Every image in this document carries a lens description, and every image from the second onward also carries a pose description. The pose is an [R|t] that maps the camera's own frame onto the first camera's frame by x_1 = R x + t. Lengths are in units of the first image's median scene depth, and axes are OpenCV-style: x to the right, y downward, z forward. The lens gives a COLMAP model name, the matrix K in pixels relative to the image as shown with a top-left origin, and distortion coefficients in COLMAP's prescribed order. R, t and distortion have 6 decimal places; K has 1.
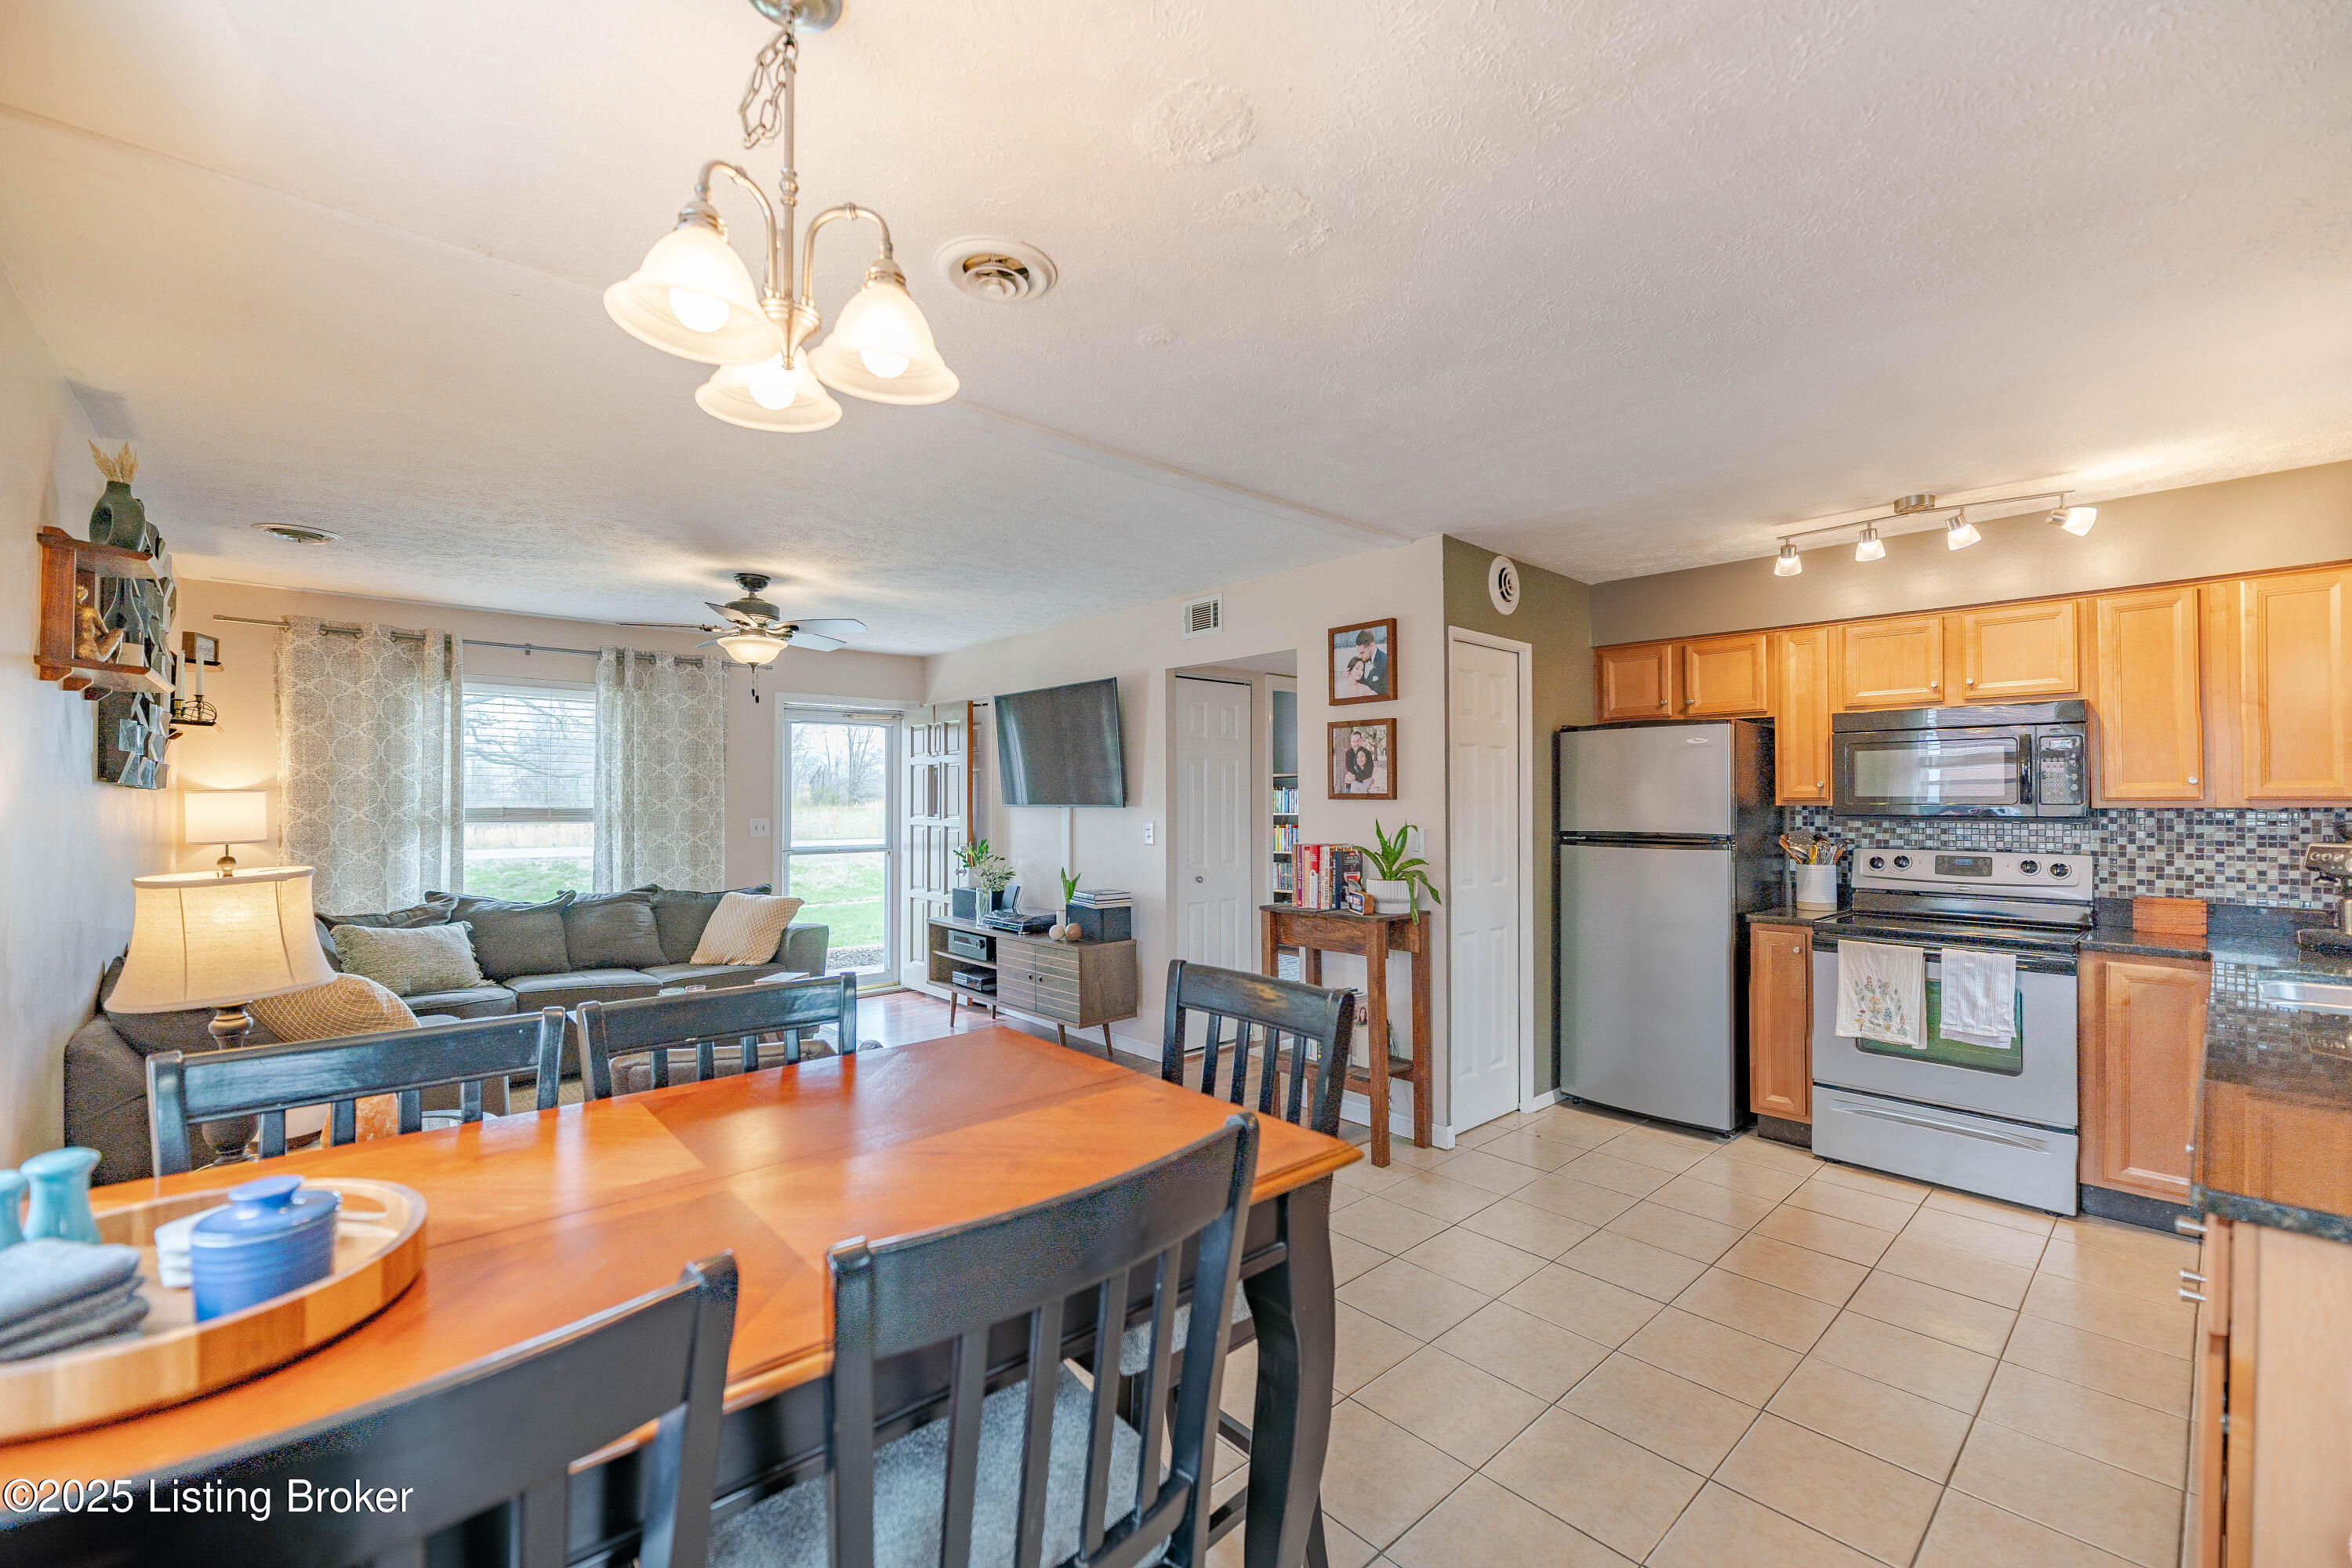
lens RADIAL K [[972.8, 0, 1179.0], [0, 972.8, 794.1], [0, 0, 1]] dist [-0.001566, -0.001000]
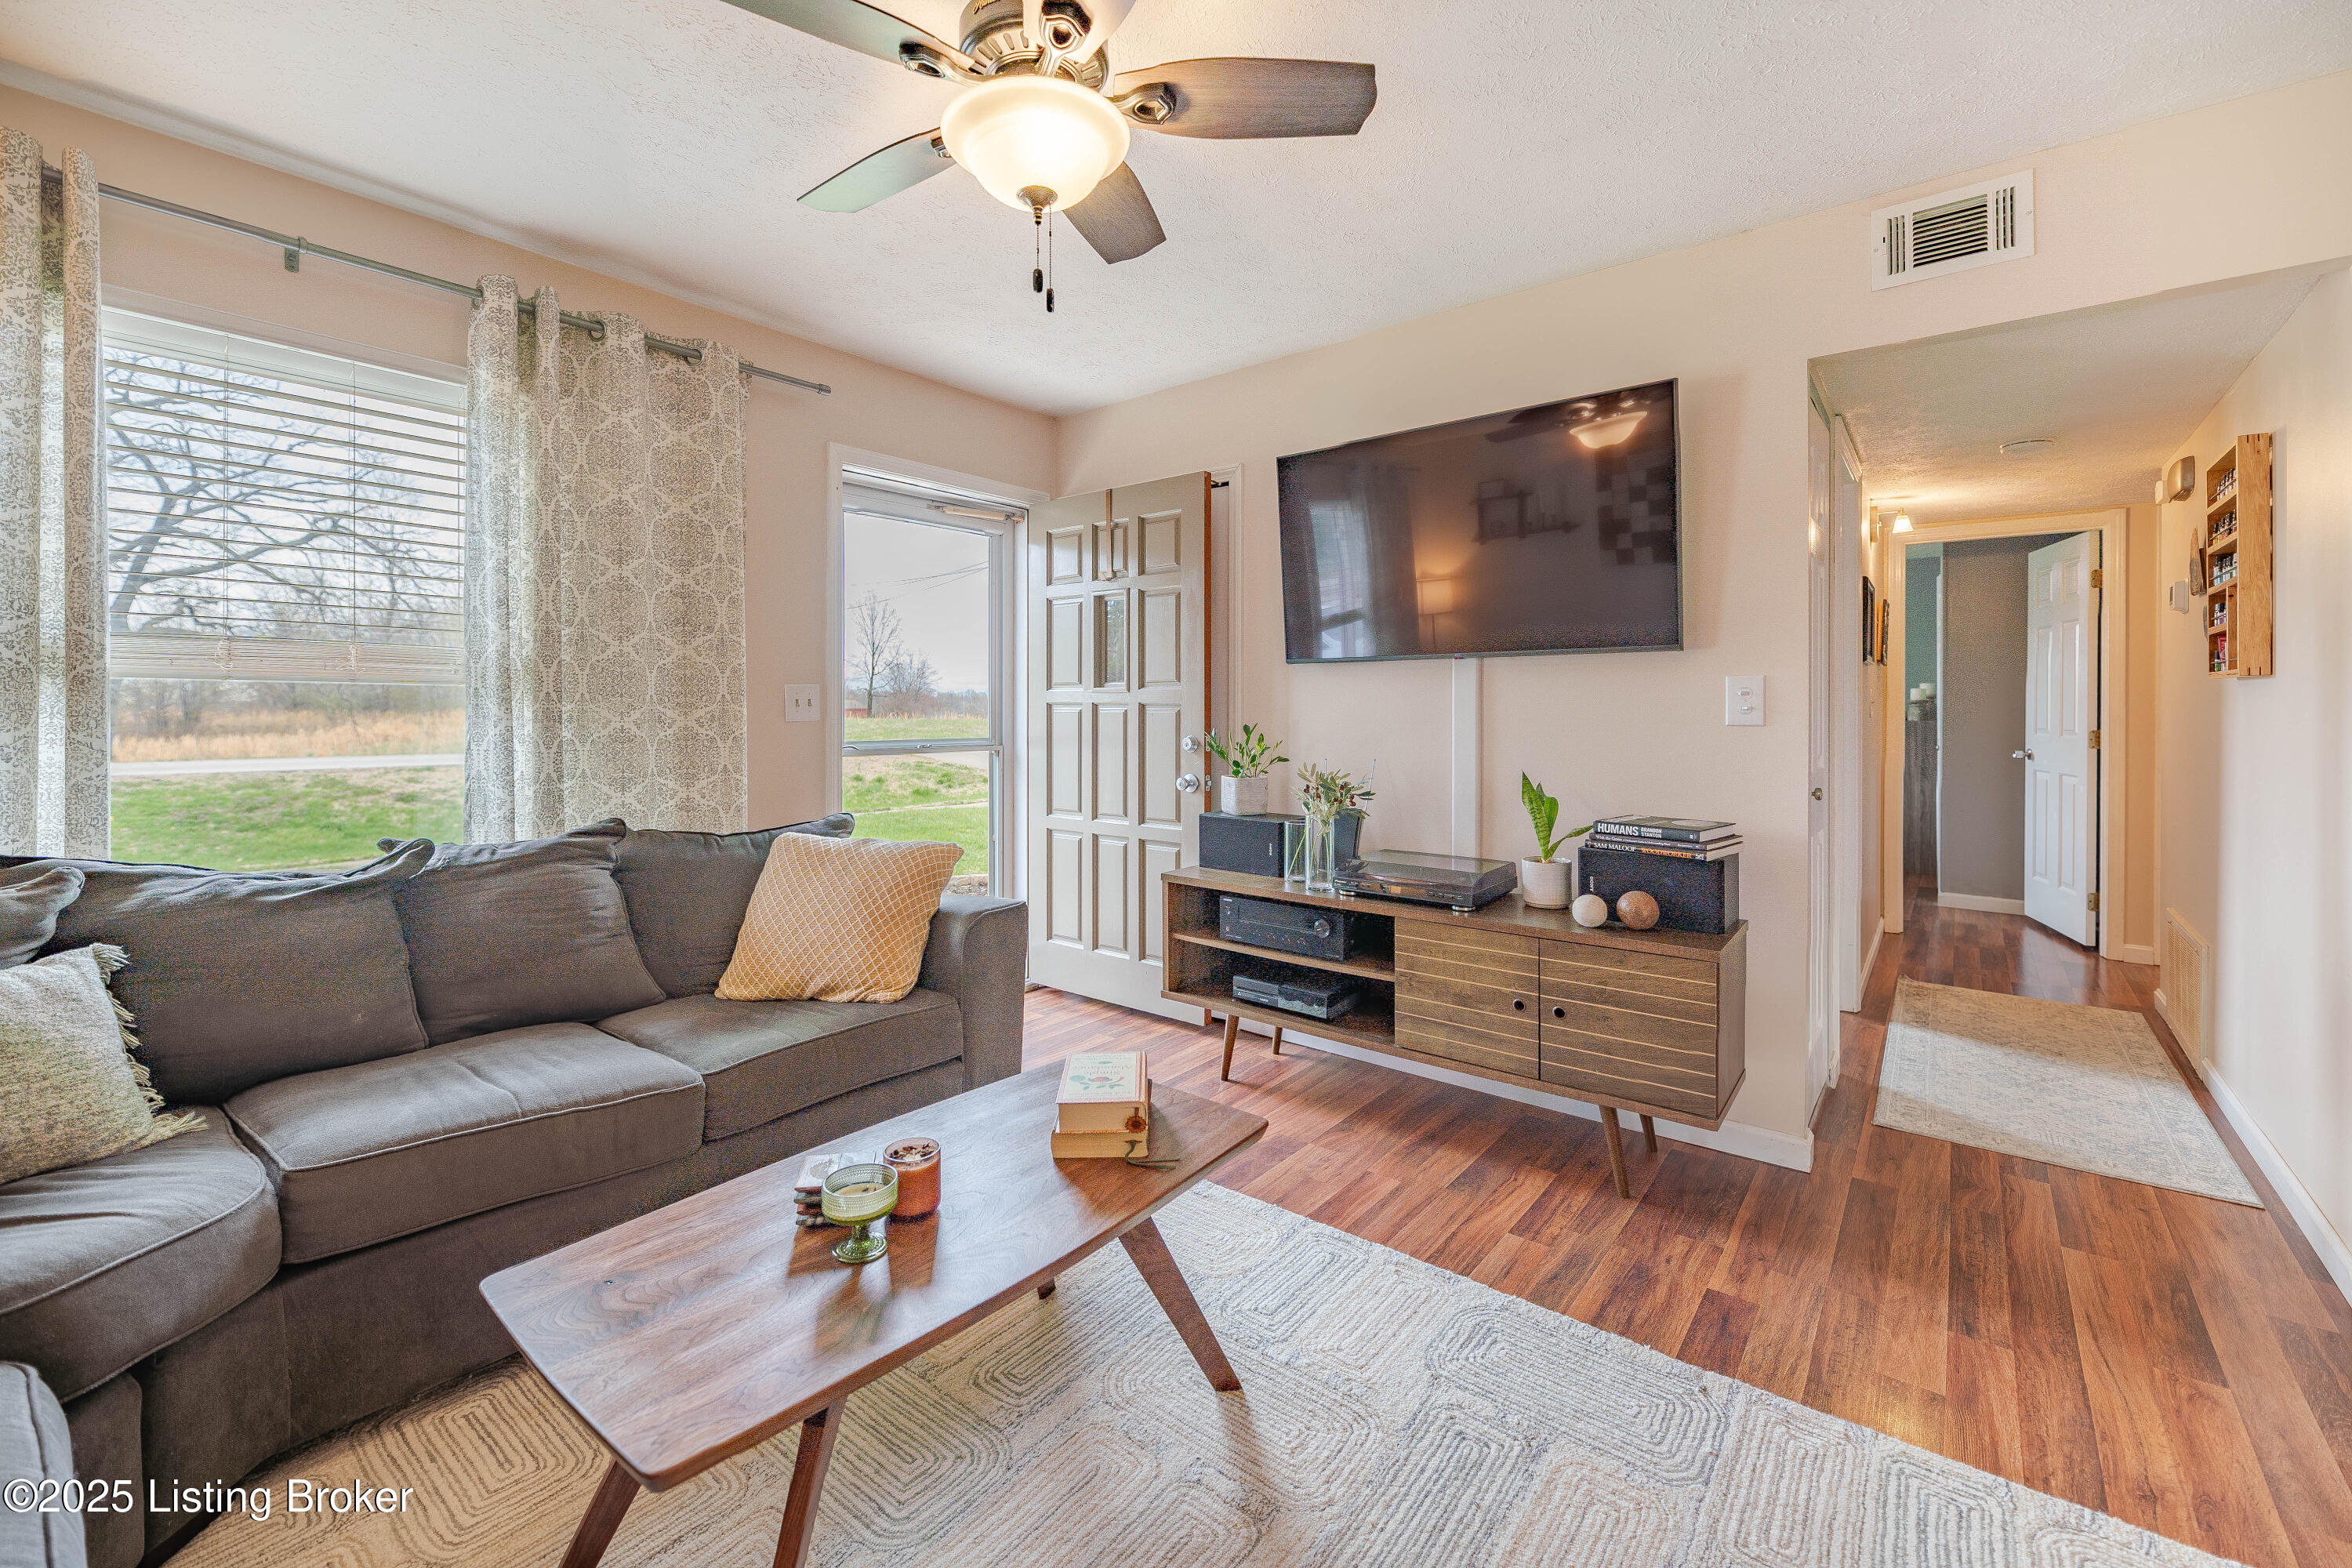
lens RADIAL K [[972.8, 0, 1194.4], [0, 972.8, 717.6], [0, 0, 1]] dist [-0.001566, -0.001000]
pose [[0.985248, 0.000471, 0.171135, -0.411879], [-0.003196, 0.999872, 0.015650, 0.044186], [-0.171105, -0.015966, 0.985123, 0.596916]]
